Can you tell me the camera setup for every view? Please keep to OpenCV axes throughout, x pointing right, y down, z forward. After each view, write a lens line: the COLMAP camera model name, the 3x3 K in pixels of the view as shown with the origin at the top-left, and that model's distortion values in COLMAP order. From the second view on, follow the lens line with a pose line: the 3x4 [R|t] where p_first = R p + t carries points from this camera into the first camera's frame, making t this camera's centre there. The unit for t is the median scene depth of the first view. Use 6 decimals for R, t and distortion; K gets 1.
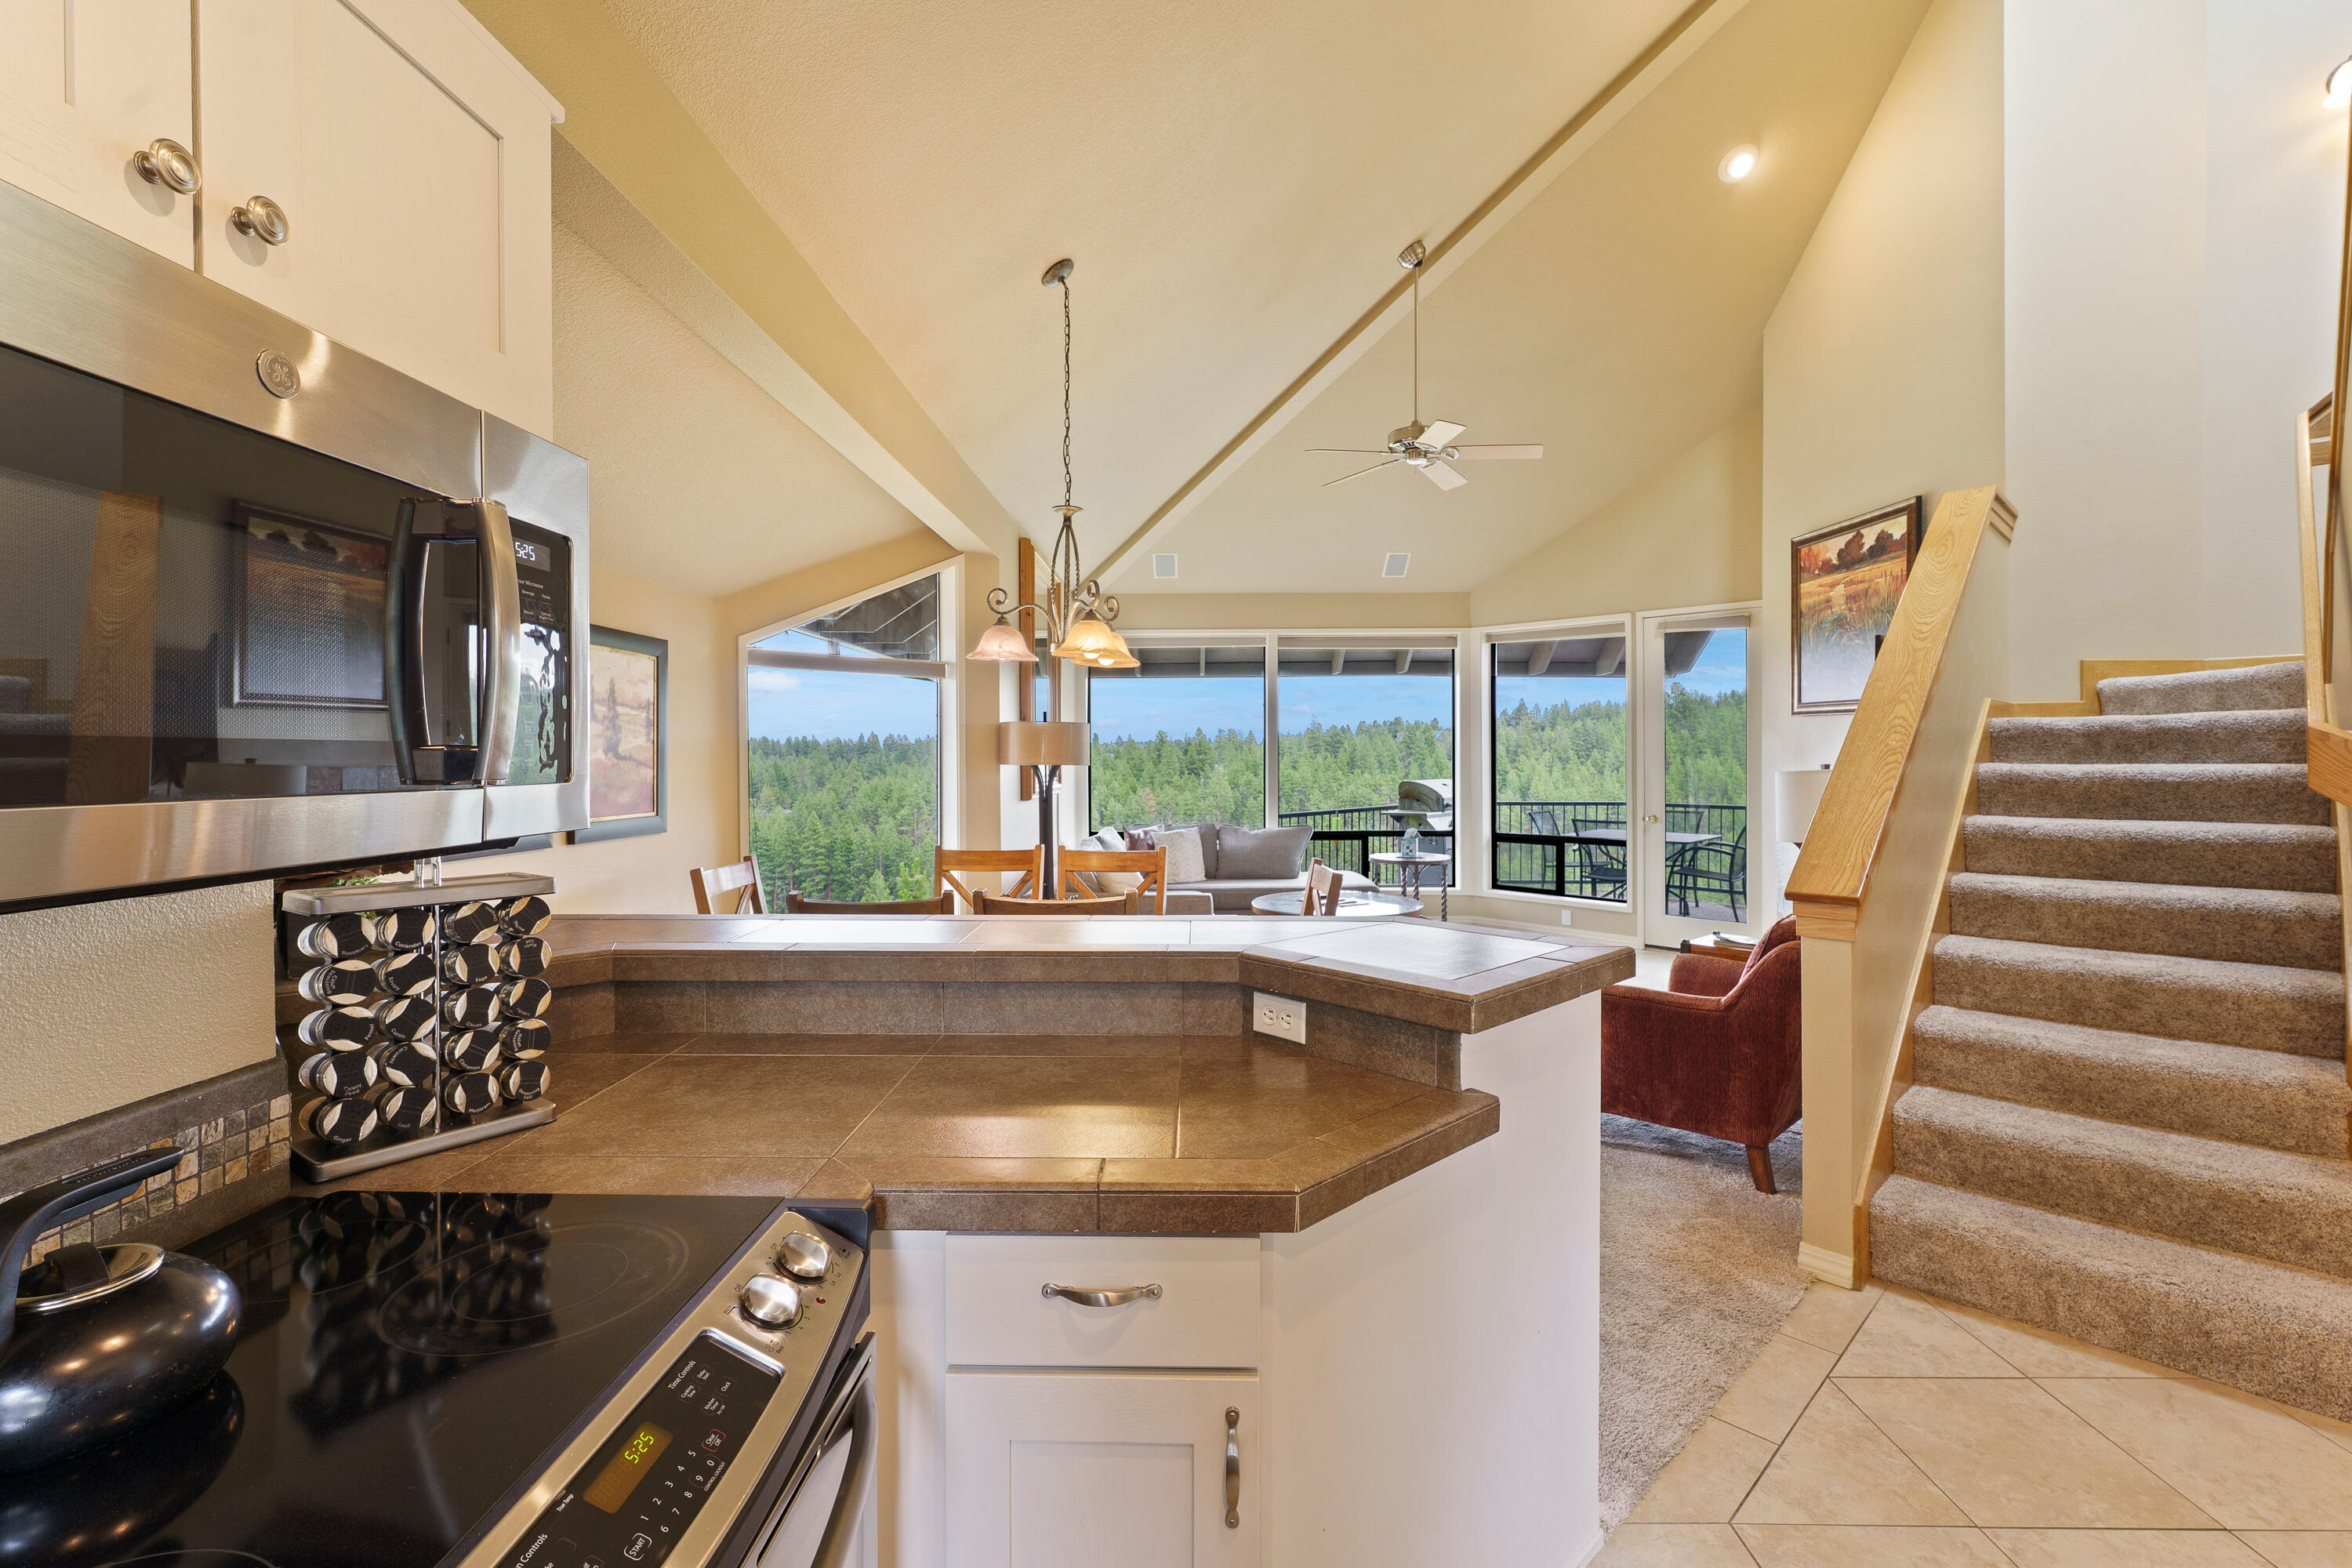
lens RADIAL K [[1026.1, 0, 1189.4], [0, 1026.1, 771.0], [0, 0, 1]] dist [0.010927, 0.000782]
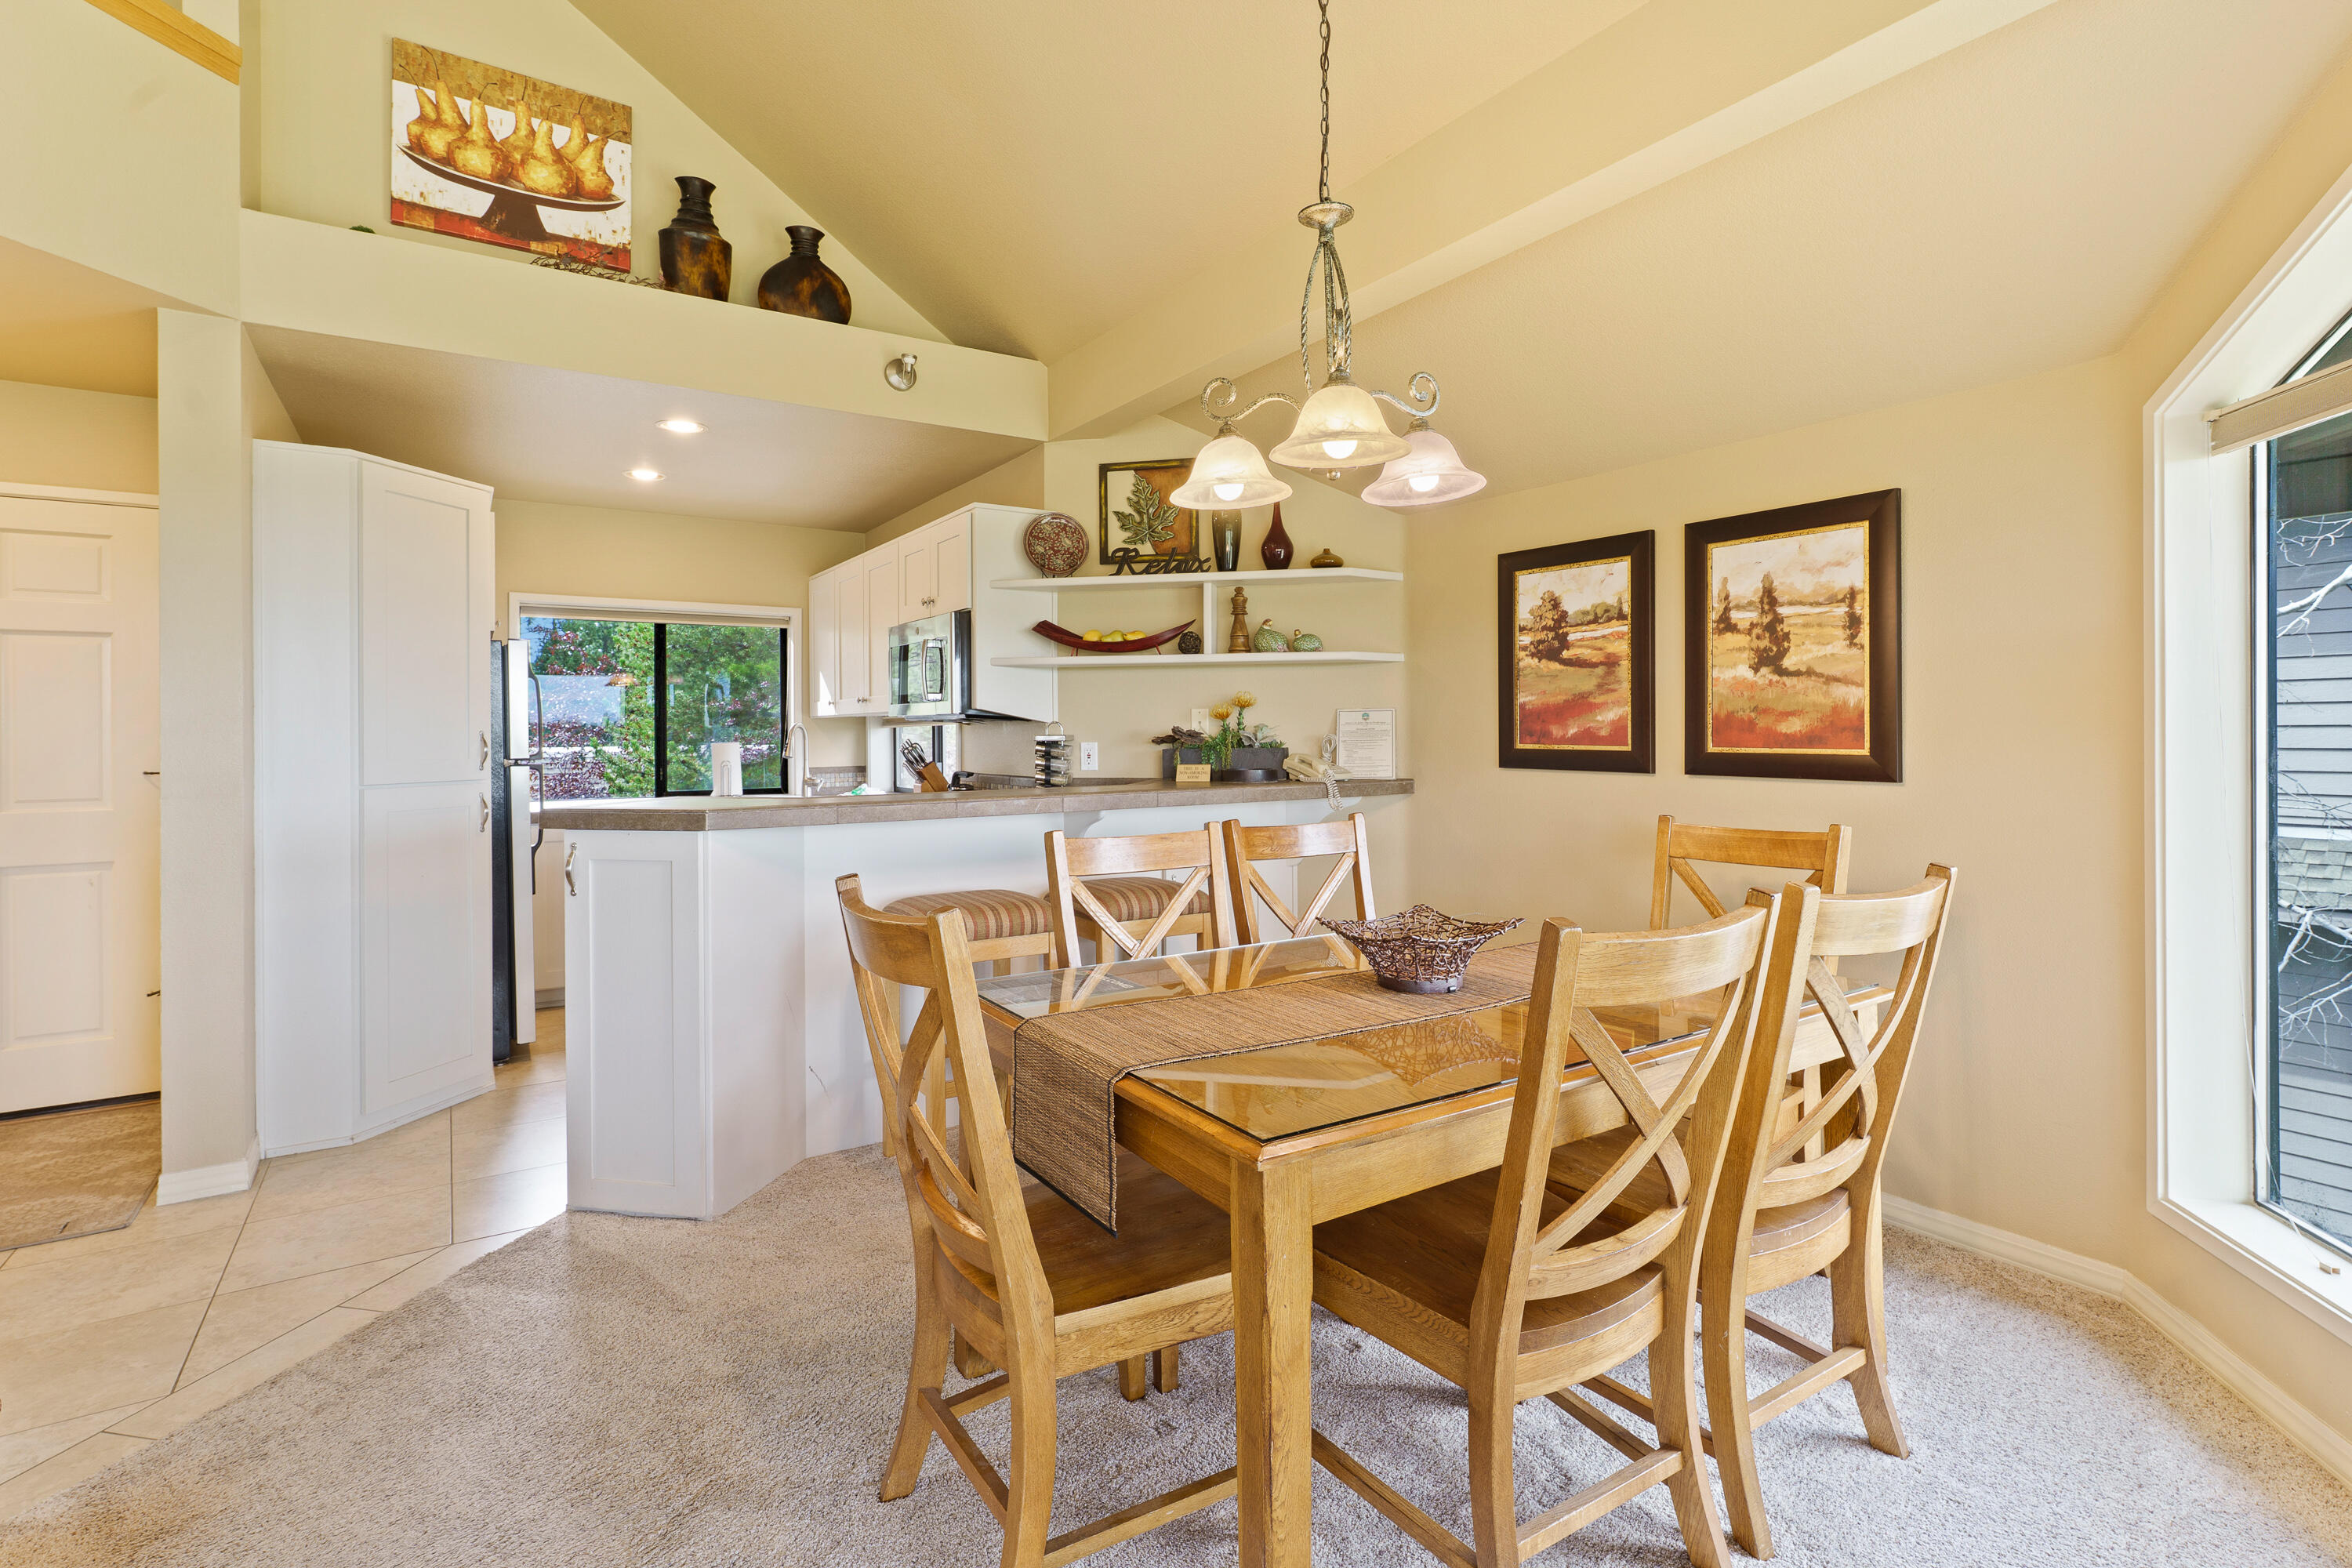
lens RADIAL K [[1113.9, 0, 1191.4], [0, 1113.9, 729.8], [0, 0, 1]] dist [-0.001553, -0.000274]
pose [[-0.827505, 0.004223, -0.561442, 0.185366], [-0.001960, 0.999944, 0.010410, 0.013943], [0.561454, 0.009715, -0.827451, 0.943757]]
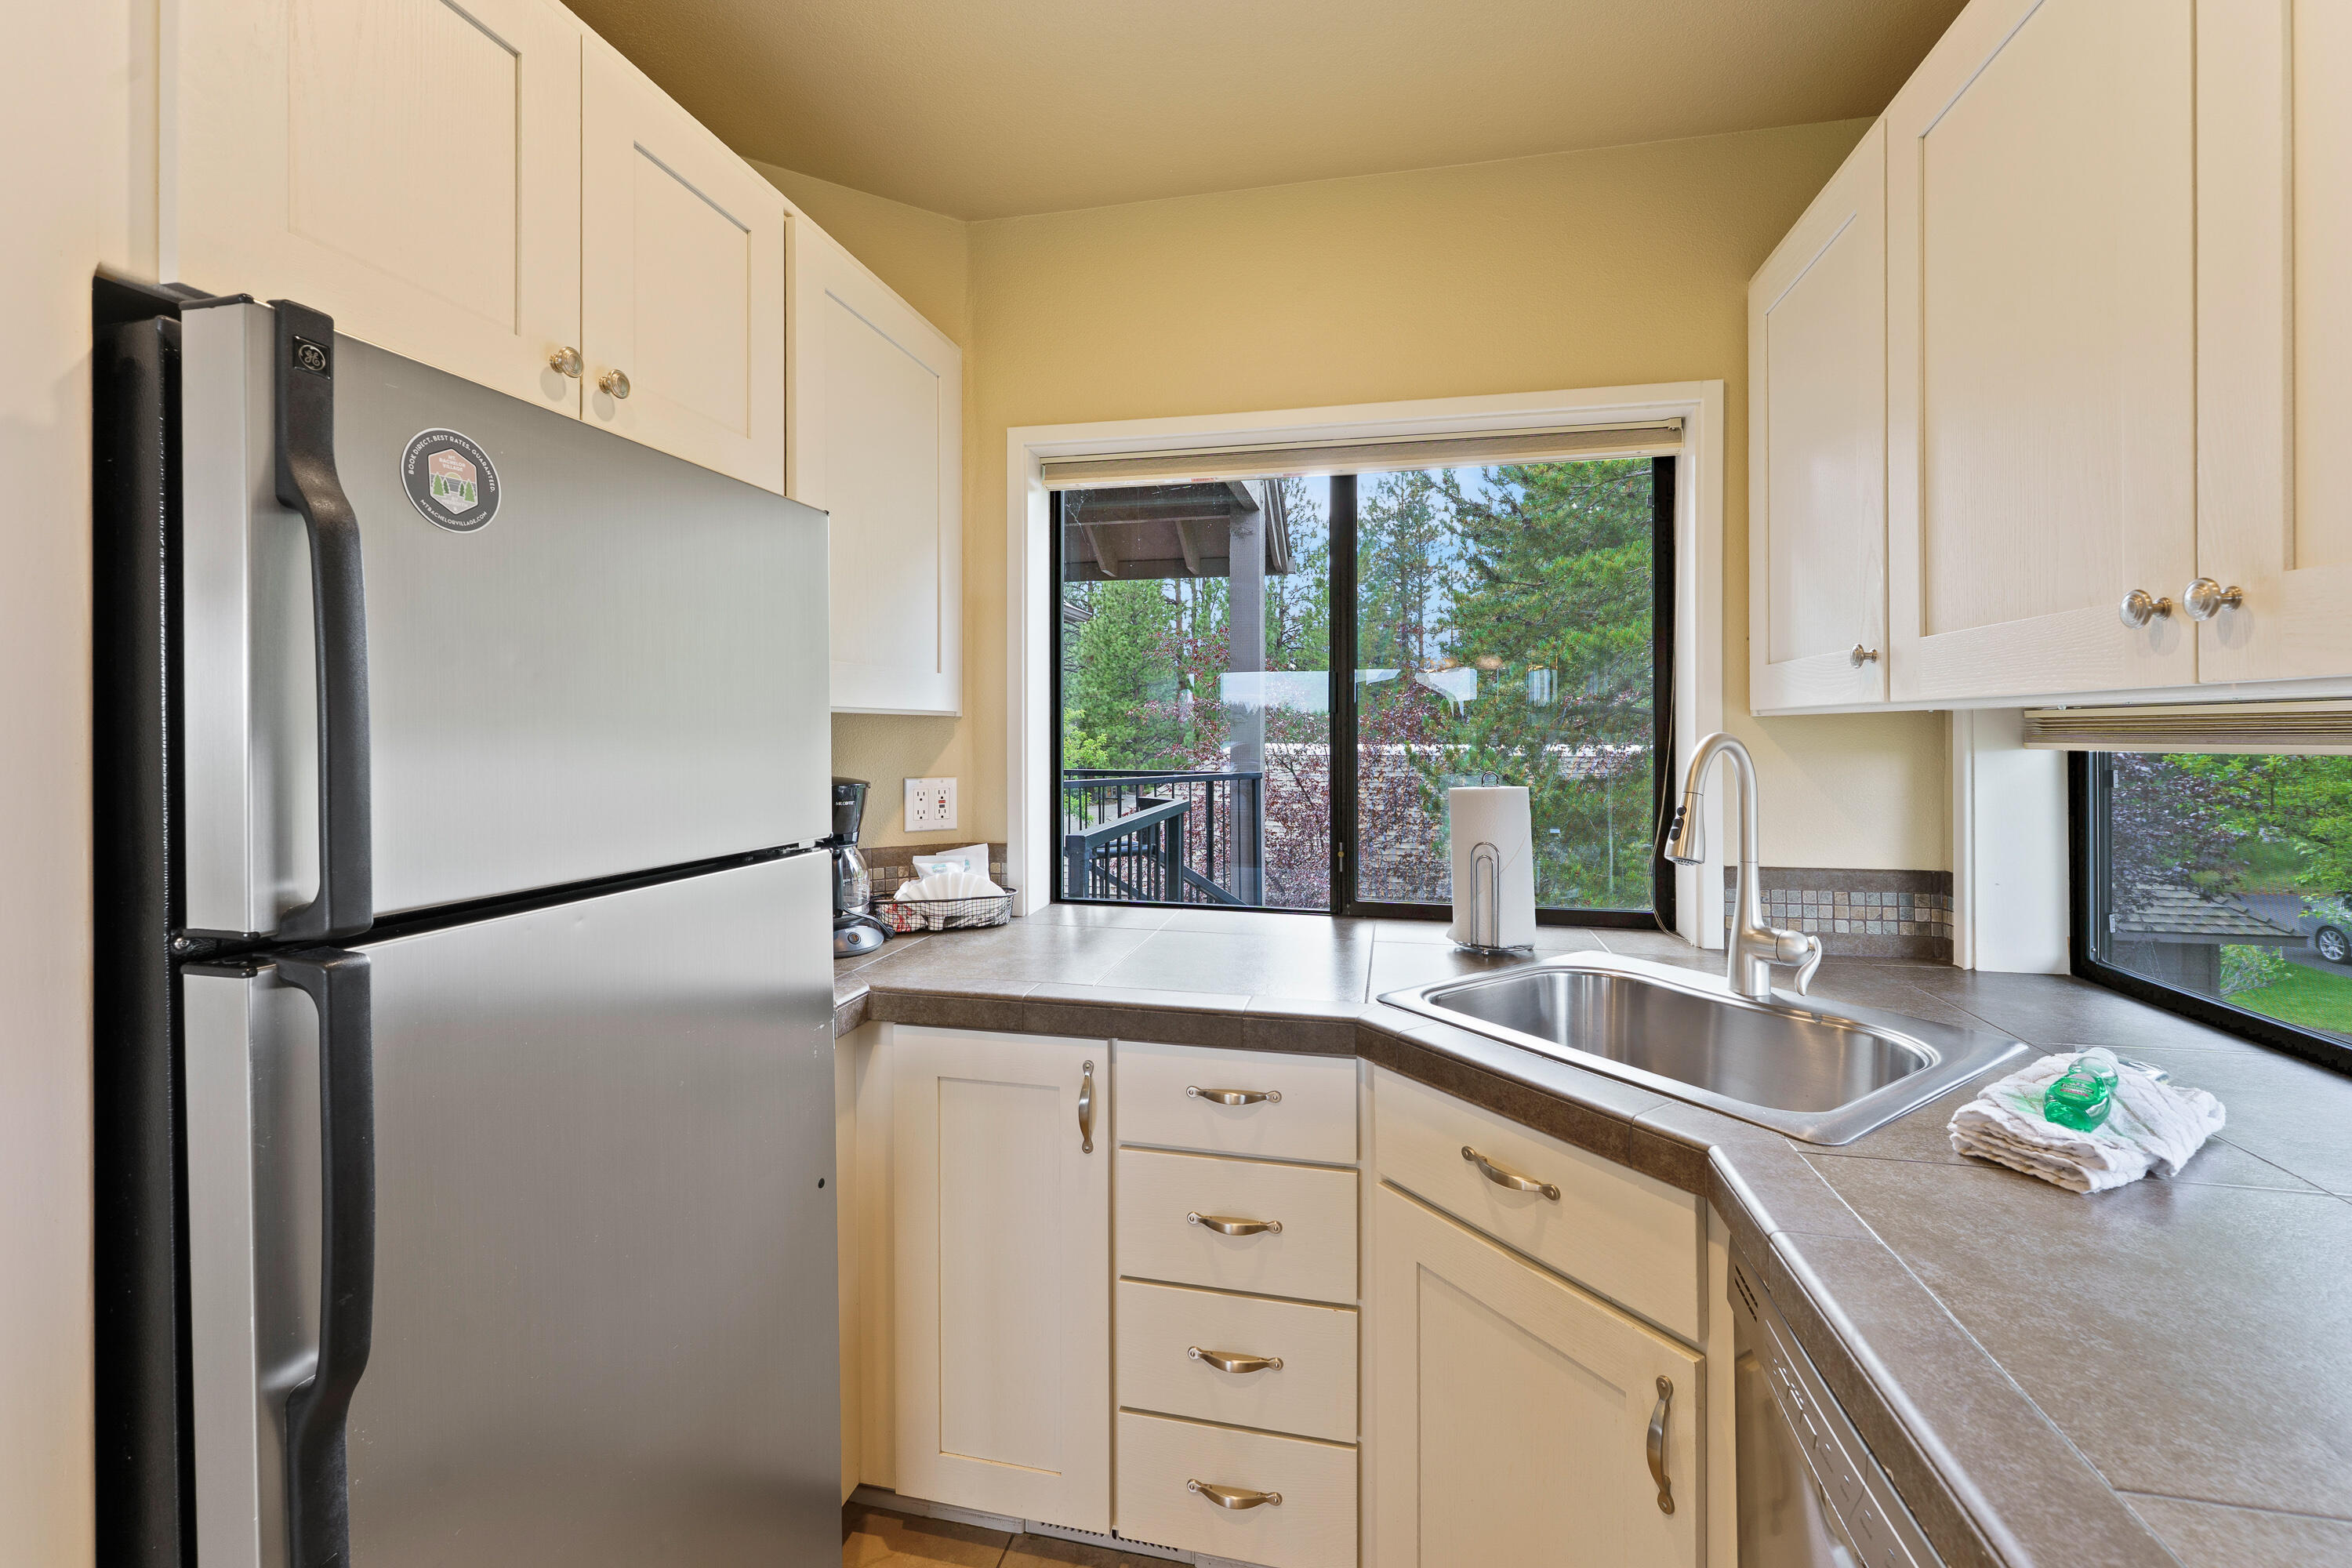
lens RADIAL K [[963.5, 0, 1187.8], [0, 963.5, 729.4], [0, 0, 1]] dist [0.003705, -0.001144]
pose [[-0.979246, 0.000983, 0.202675, -0.013766], [0.003928, 0.999892, 0.014129, 0.014452], [-0.202639, 0.014632, -0.979144, 0.134955]]
